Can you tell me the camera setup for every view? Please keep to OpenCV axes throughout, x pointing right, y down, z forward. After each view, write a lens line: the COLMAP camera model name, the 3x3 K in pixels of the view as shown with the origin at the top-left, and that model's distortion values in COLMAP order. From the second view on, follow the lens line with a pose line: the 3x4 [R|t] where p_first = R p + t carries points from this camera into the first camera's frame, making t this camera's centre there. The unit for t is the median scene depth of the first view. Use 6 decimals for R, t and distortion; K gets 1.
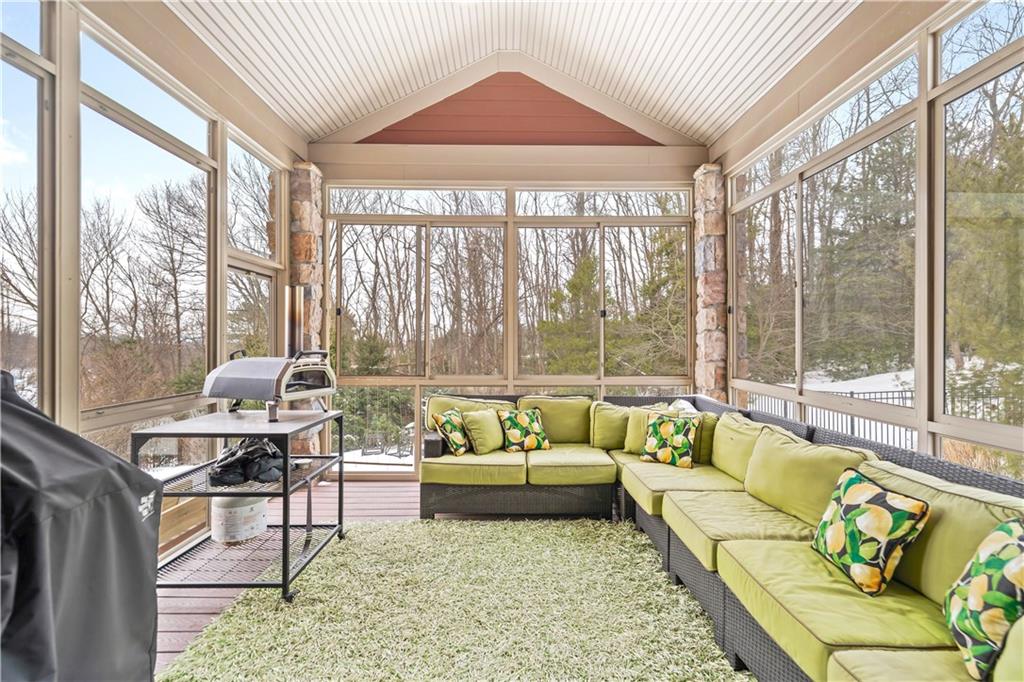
lens RADIAL K [[459.4, 0, 512.0], [0, 459.4, 341.0], [0, 0, 1]] dist [-0.002684, -0.000225]
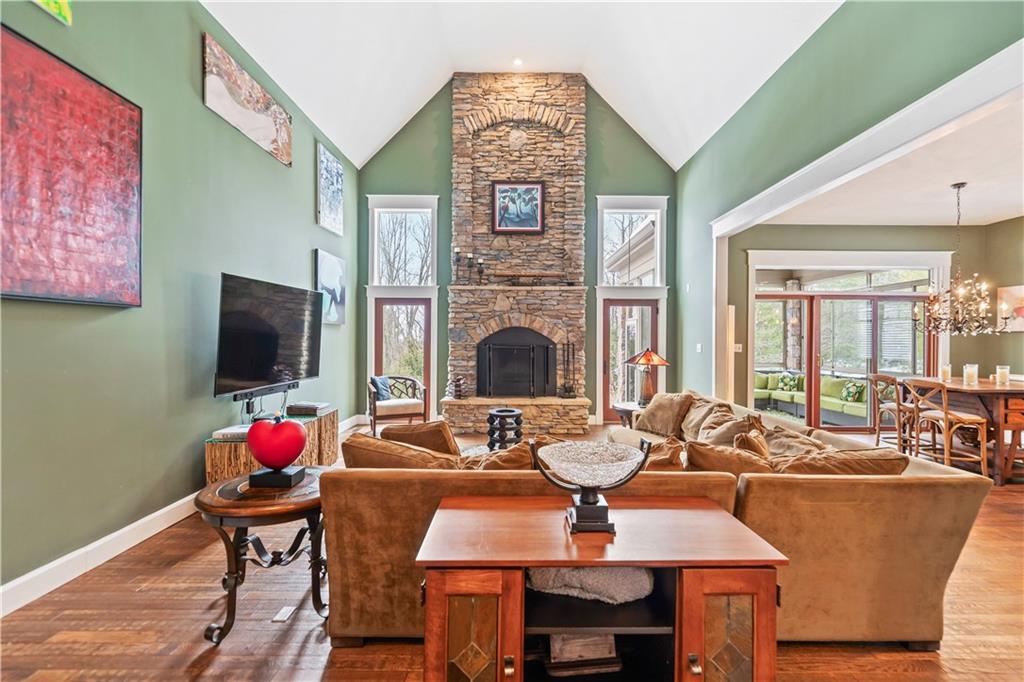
lens RADIAL K [[459.4, 0, 512.0], [0, 459.4, 341.0], [0, 0, 1]] dist [-0.002684, -0.000225]
pose [[0.999956, 0.002425, -0.009076, -1.412835], [-0.002424, 0.999997, 0.000110, -0.054018], [0.009076, -0.000088, 0.999959, -1.980230]]
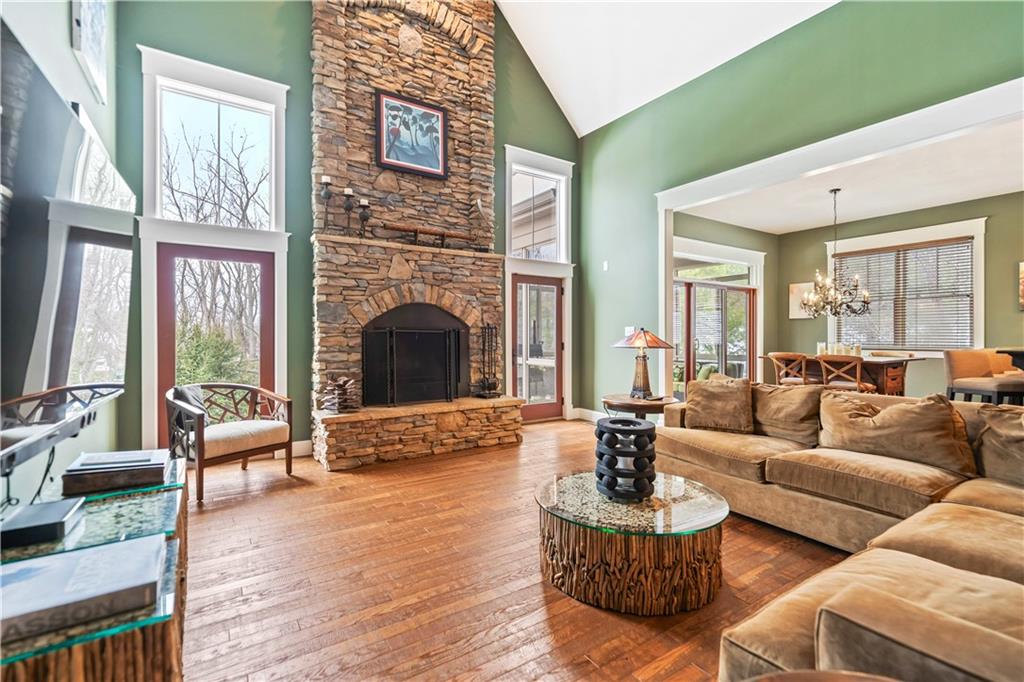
lens RADIAL K [[459.4, 0, 512.0], [0, 459.4, 341.0], [0, 0, 1]] dist [-0.002684, -0.000225]
pose [[0.836771, -0.008431, 0.547488, -1.977023], [0.005558, 0.999961, 0.006905, -0.004520], [-0.547525, -0.002735, 0.836785, -1.288408]]
